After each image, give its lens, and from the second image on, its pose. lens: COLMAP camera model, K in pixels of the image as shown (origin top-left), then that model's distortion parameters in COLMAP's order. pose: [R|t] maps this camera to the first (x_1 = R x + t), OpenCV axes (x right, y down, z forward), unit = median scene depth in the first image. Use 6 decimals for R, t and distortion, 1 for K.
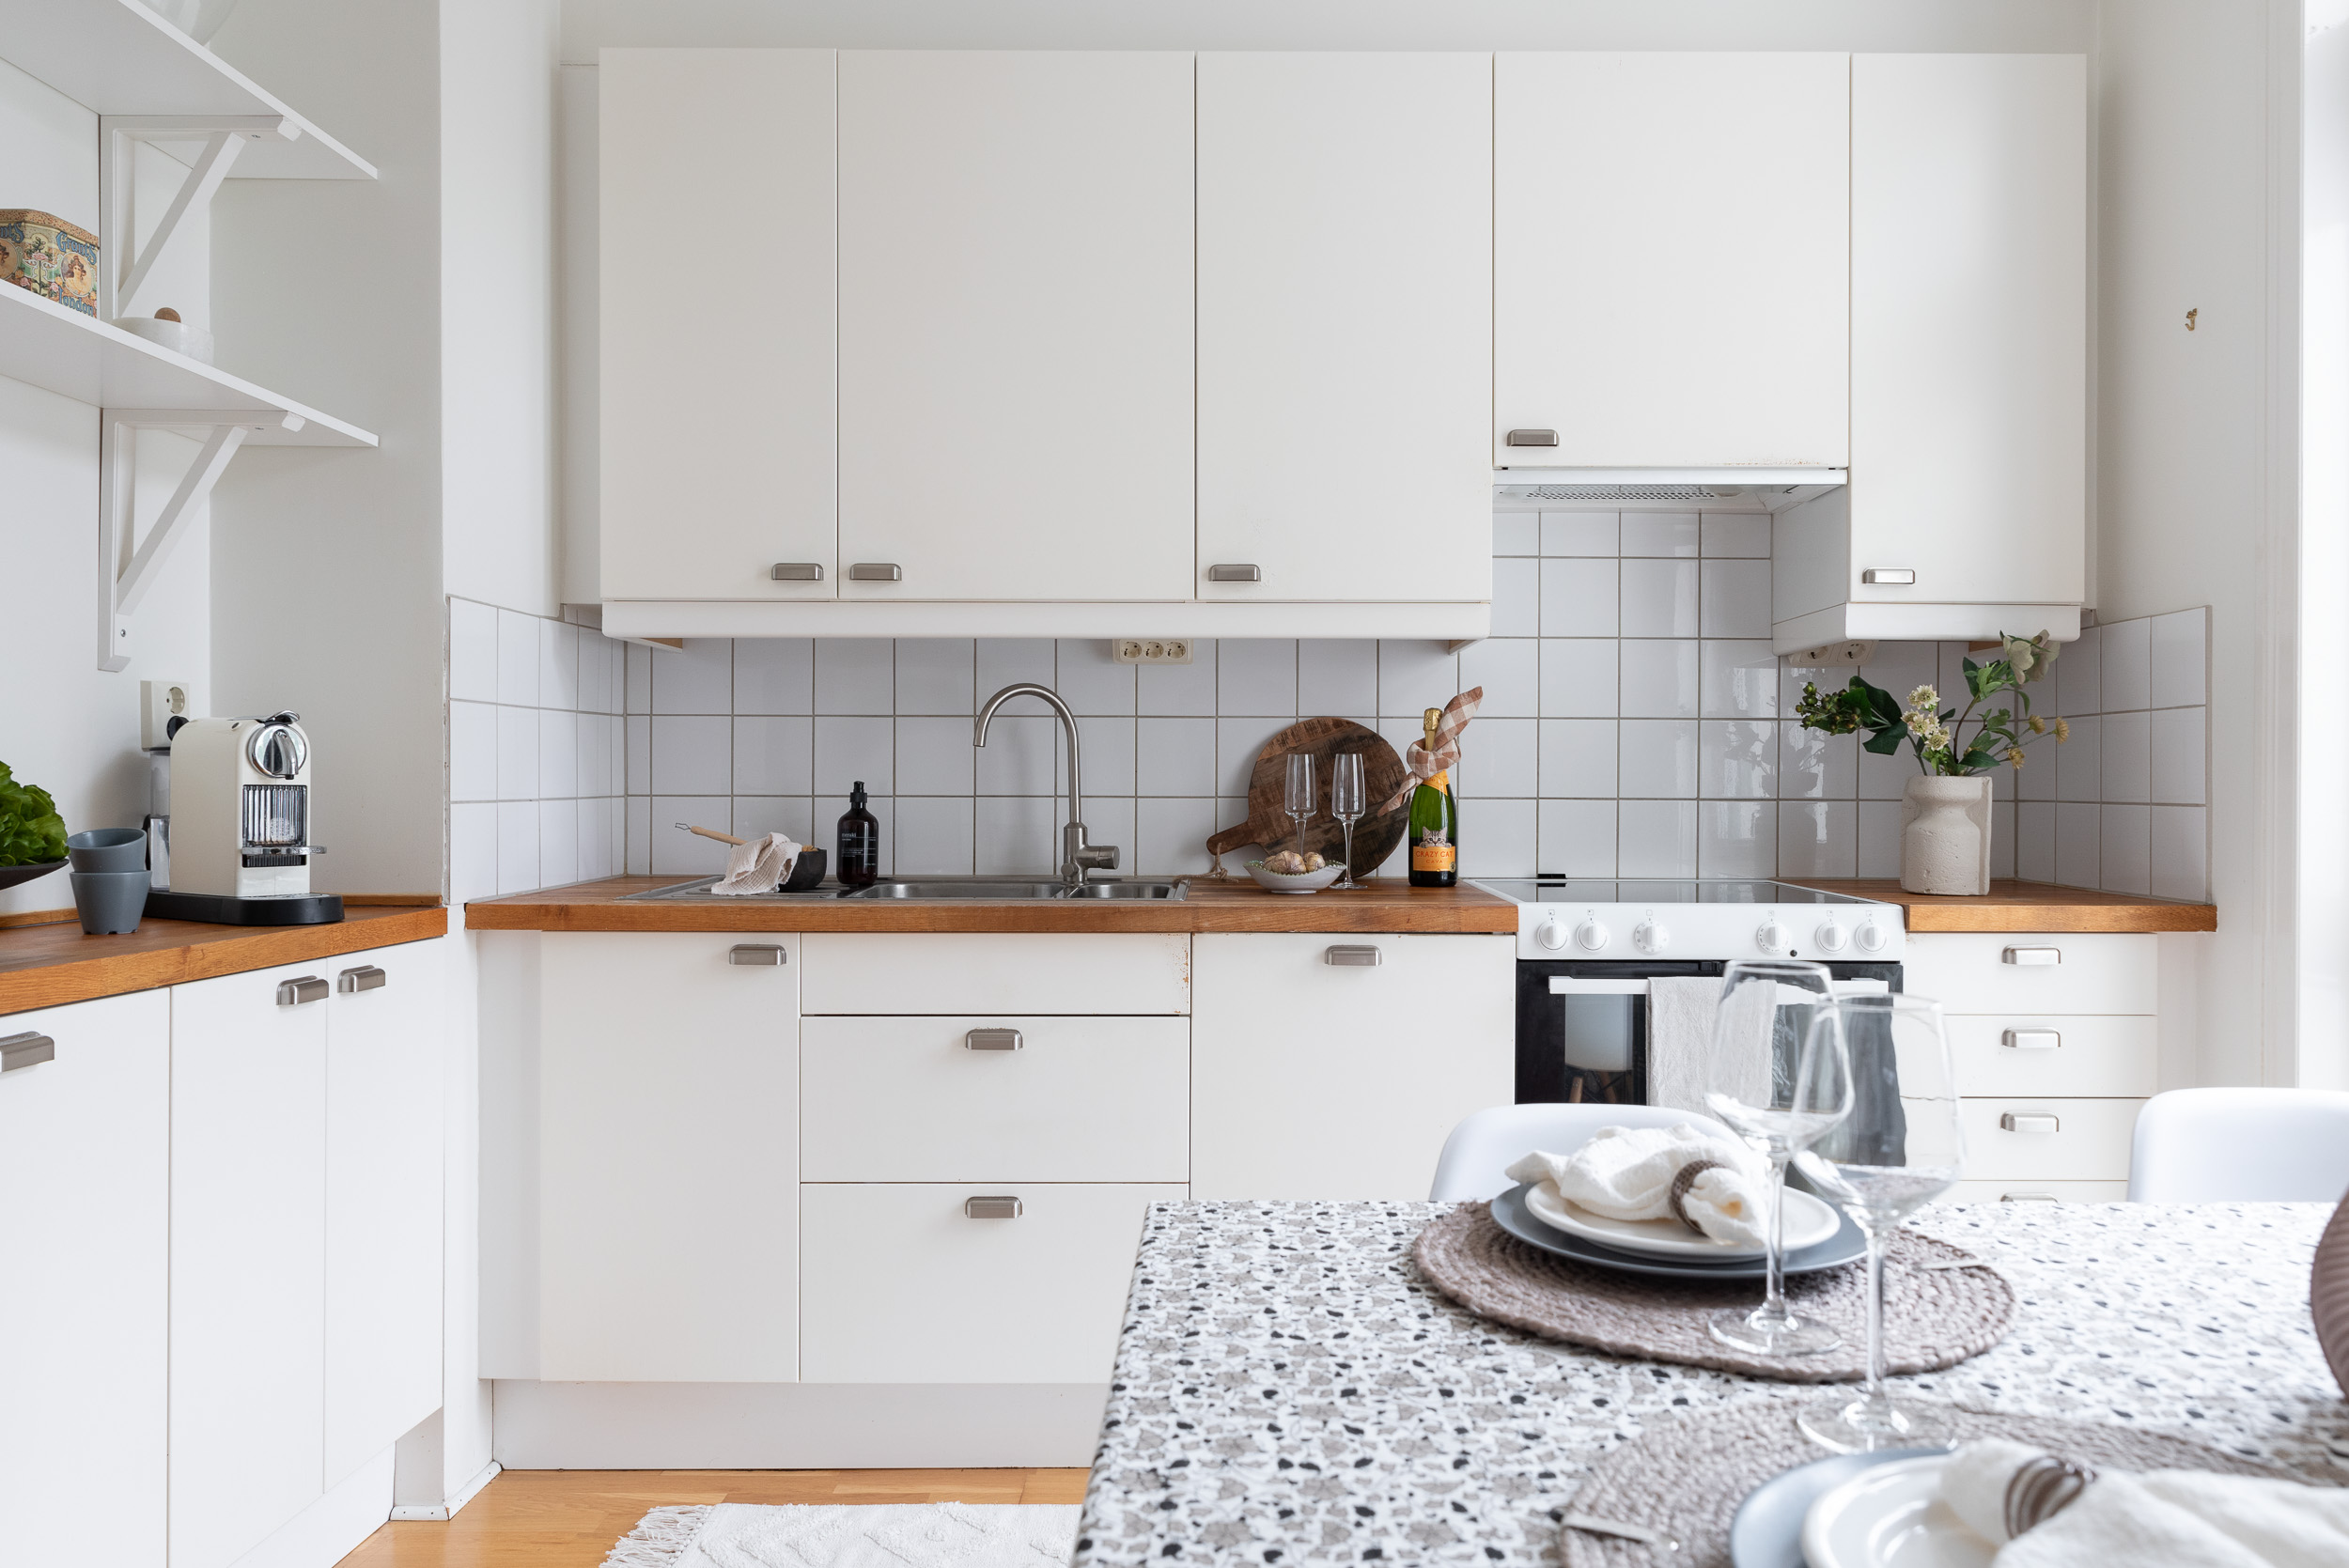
lens RADIAL K [[1618.0, 0, 1148.7], [0, 1618.0, 773.2], [0, 0, 1]] dist [-0.003573, -0.010380]
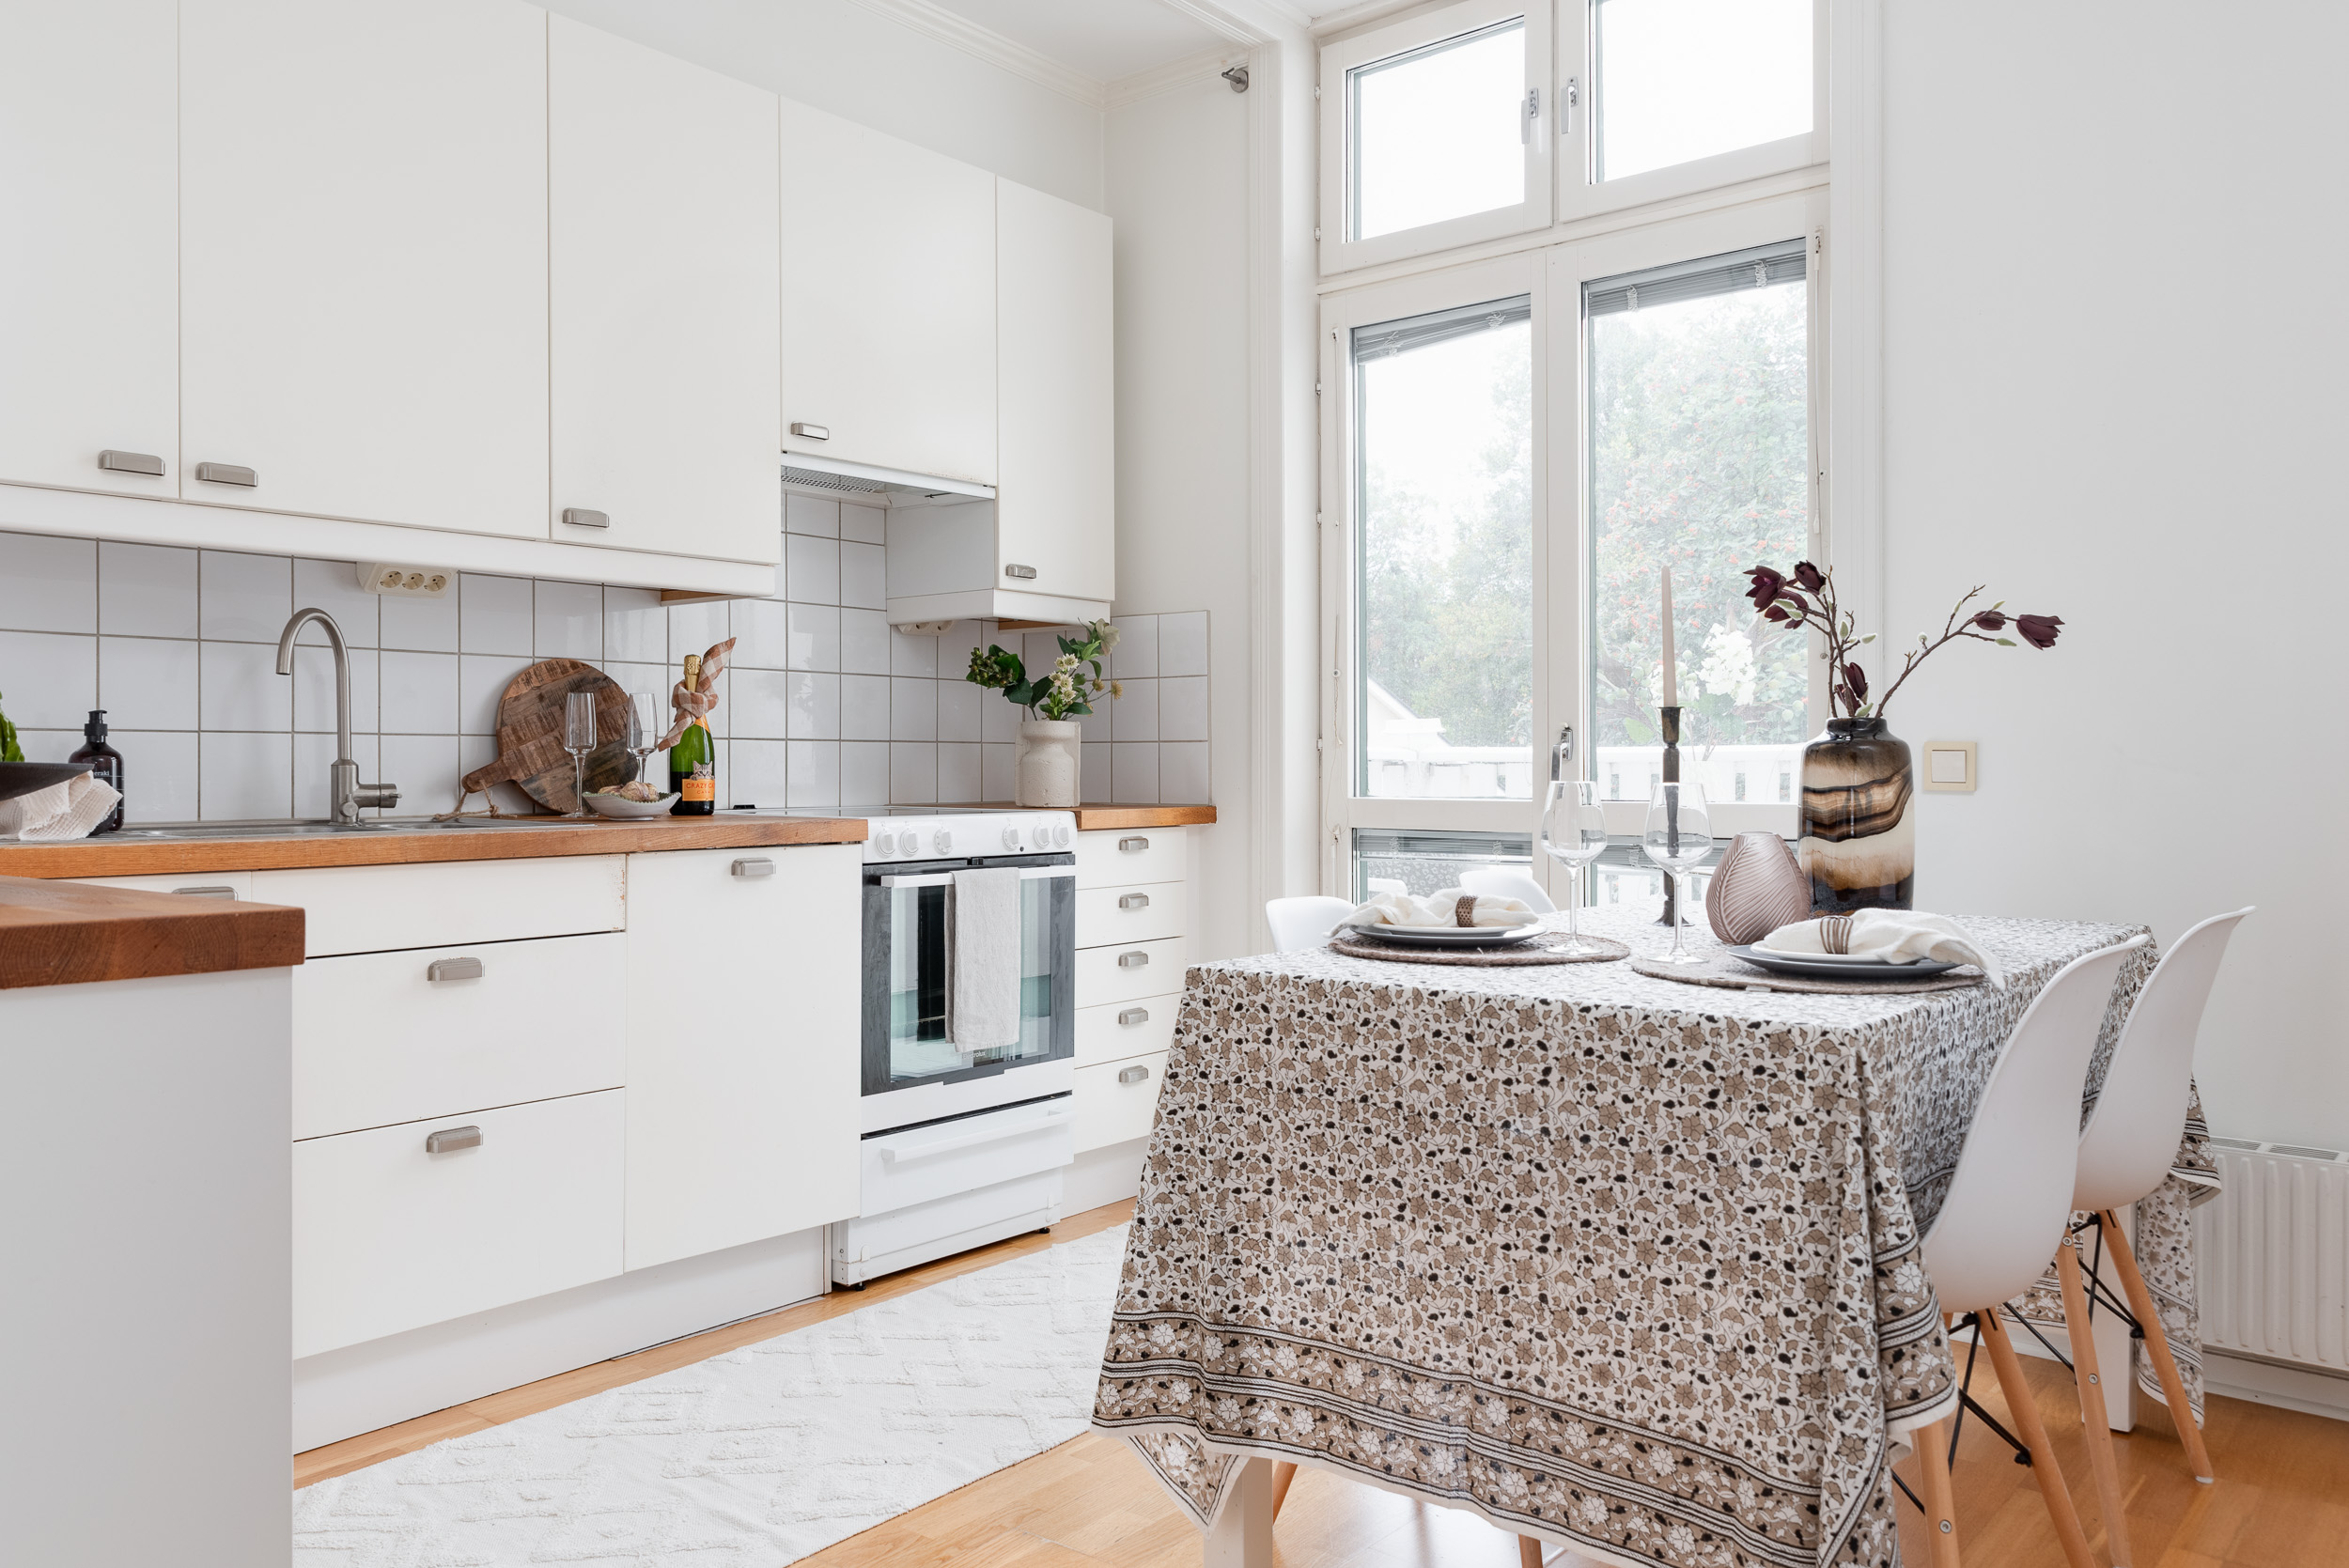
lens RADIAL K [[1676.4, 0, 1201.9], [0, 1676.4, 752.1], [0, 0, 1]] dist [-0.040587, -0.001898]
pose [[0.624411, -0.000435, 0.781096, -0.558933], [-0.005961, 0.999968, 0.005322, 0.020780], [-0.781073, -0.007979, 0.624388, 0.011838]]
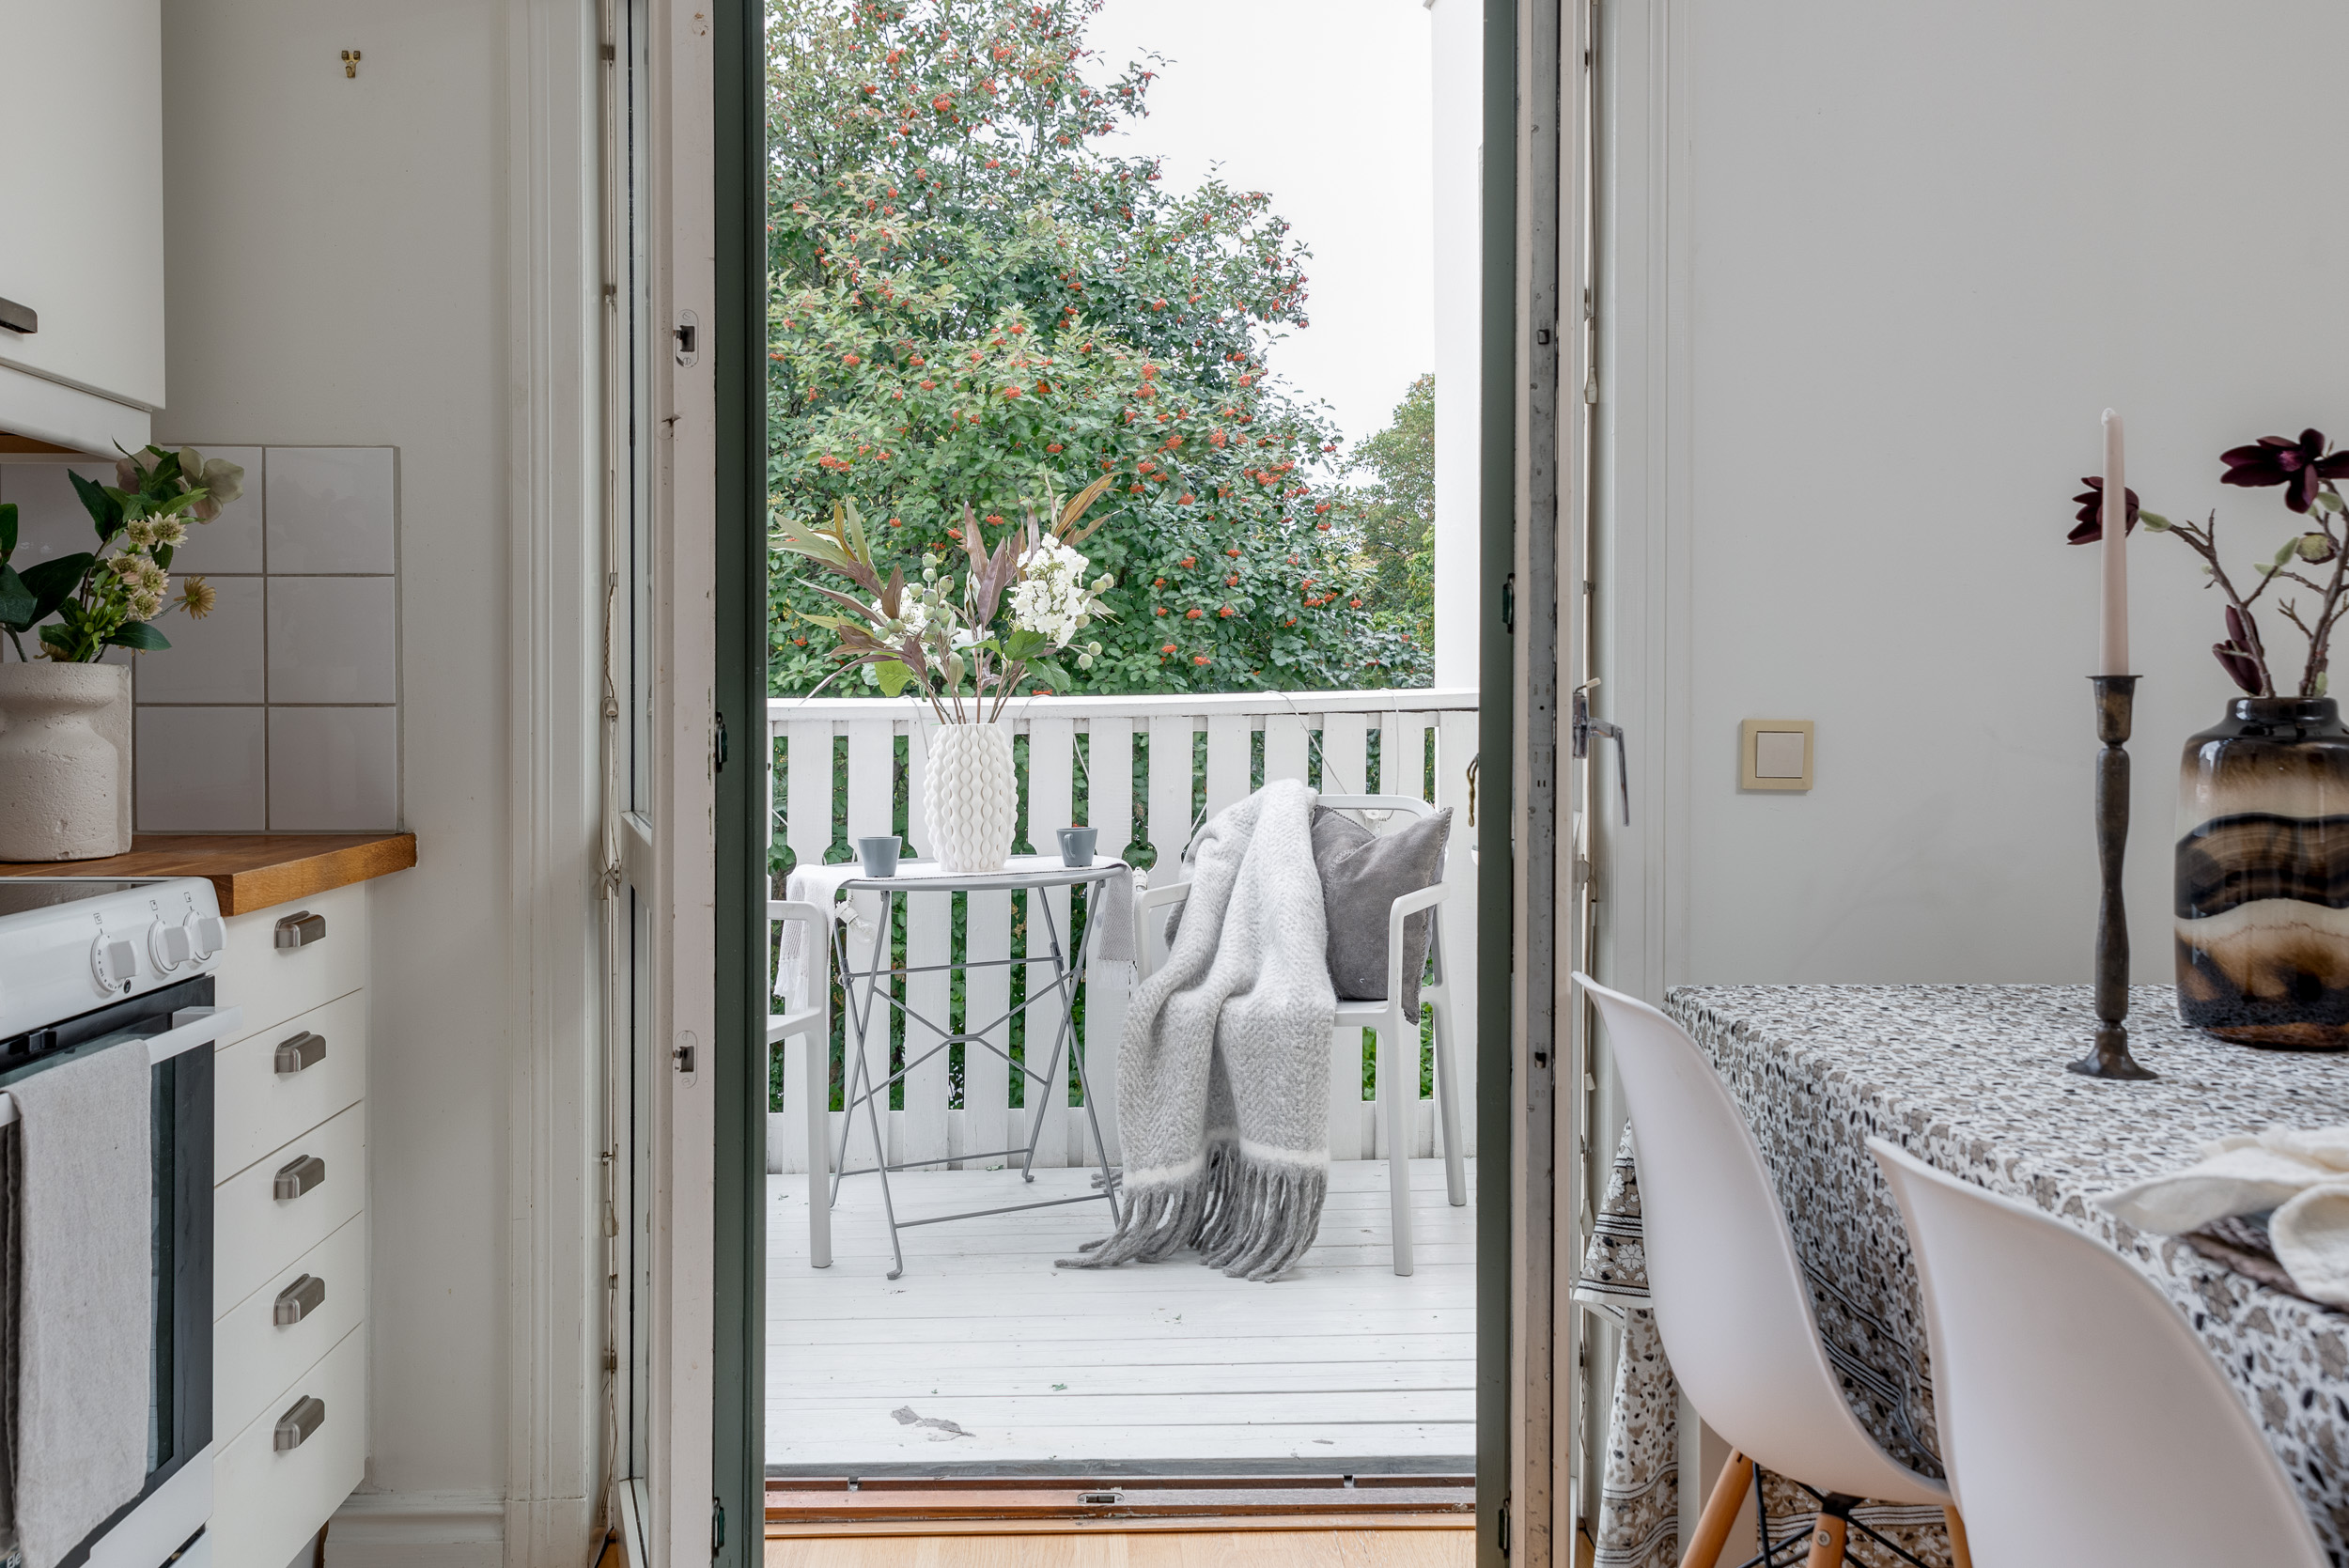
lens RADIAL K [[1718.4, 0, 1092.9], [0, 1718.4, 701.4], [0, 0, 1]] dist [-0.012596, -0.003017]
pose [[-0.023682, -0.014370, 0.999616, -0.165315], [-0.015271, 0.999785, 0.014010, 0.001610], [-0.999603, -0.014934, -0.023896, 0.651581]]
